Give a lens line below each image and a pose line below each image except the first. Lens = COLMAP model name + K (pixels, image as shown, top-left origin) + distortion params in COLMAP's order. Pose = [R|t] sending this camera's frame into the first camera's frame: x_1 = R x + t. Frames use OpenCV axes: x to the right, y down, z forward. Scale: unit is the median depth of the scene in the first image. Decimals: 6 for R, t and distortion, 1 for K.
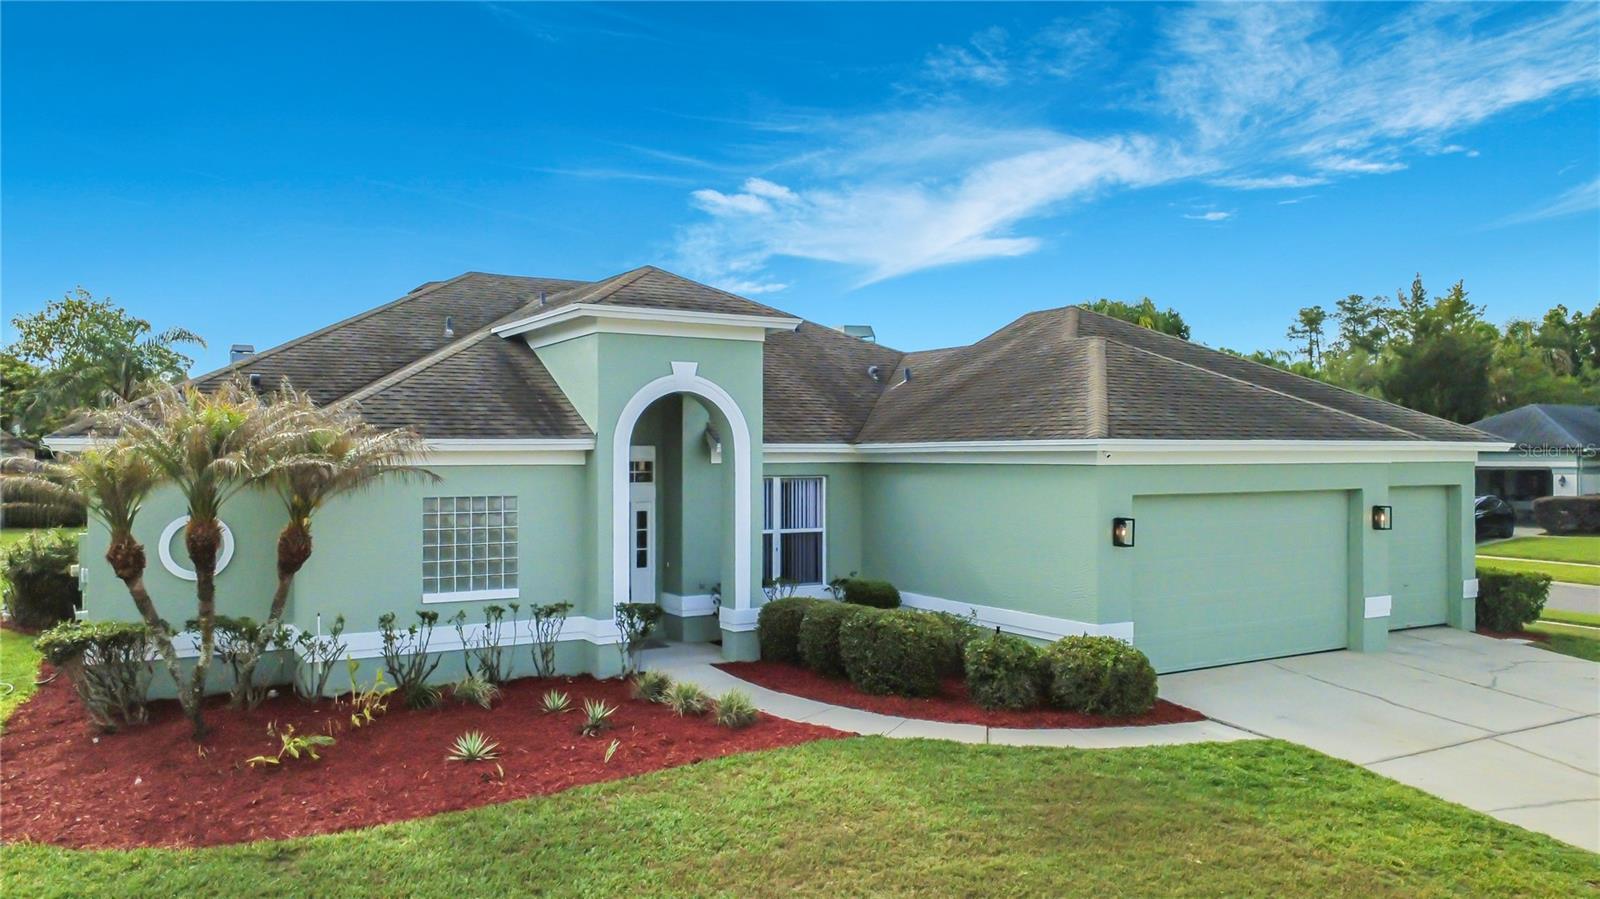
lens RADIAL K [[1164.0, 0, 800.0], [0, 1164.0, 449.5], [0, 0, 1]] dist [-0.003073, -0.000363]
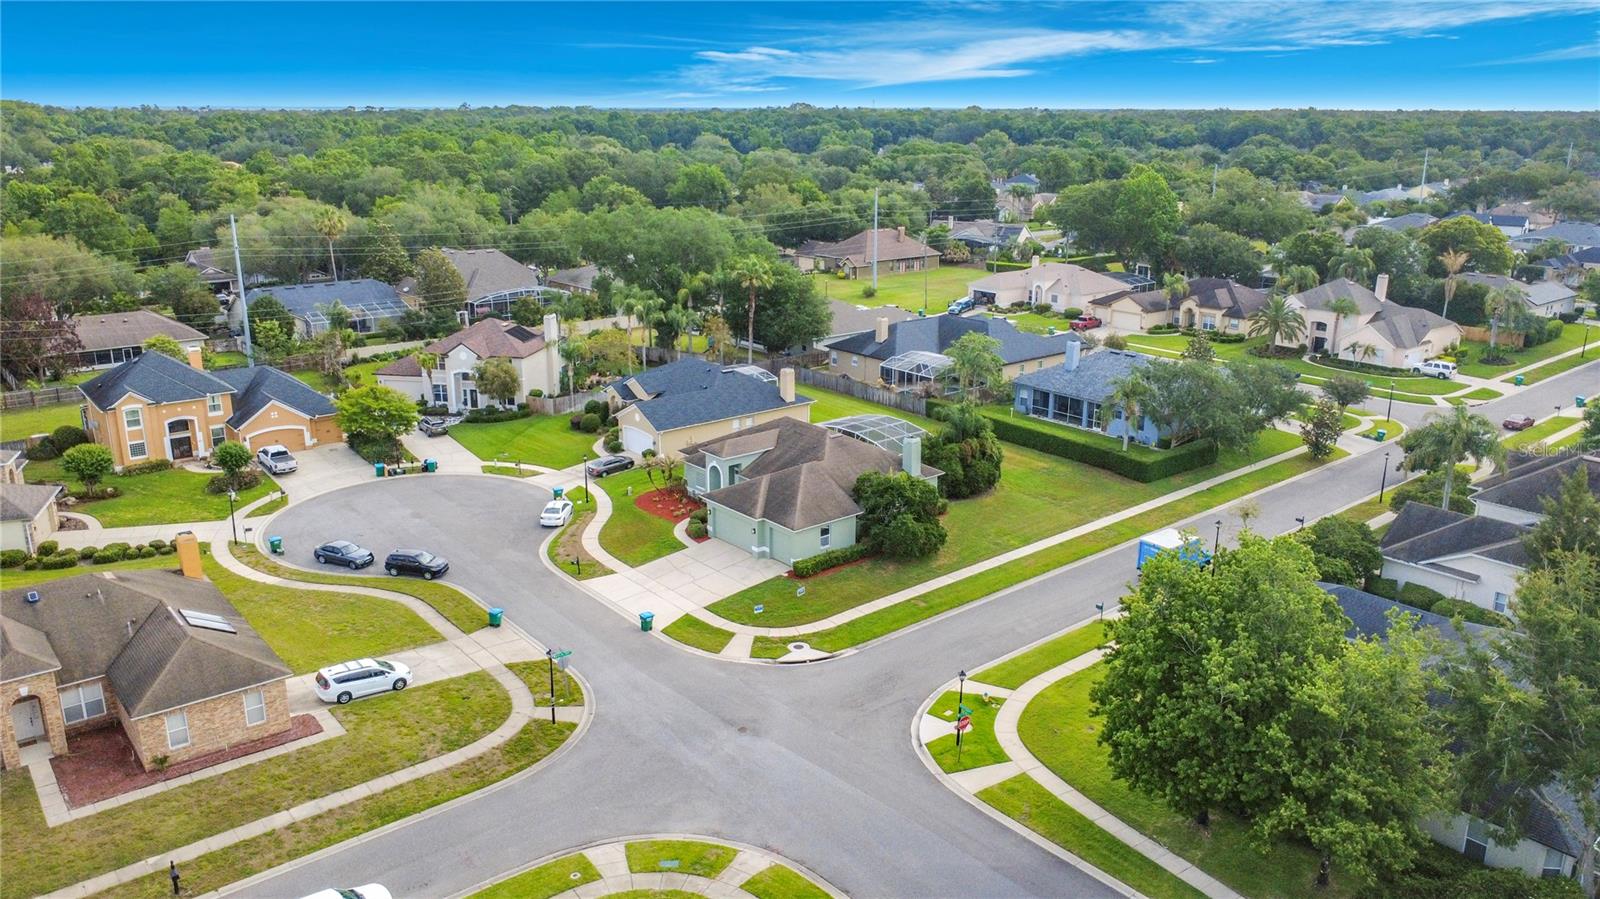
lens RADIAL K [[1164.0, 0, 800.0], [0, 1164.0, 449.5], [0, 0, 1]] dist [-0.003073, -0.000363]
pose [[0.154814, 0.279443, -0.947599, 5.820379], [-0.001867, 0.959244, 0.282572, -1.890196], [0.987942, -0.041977, 0.149026, 0.586720]]
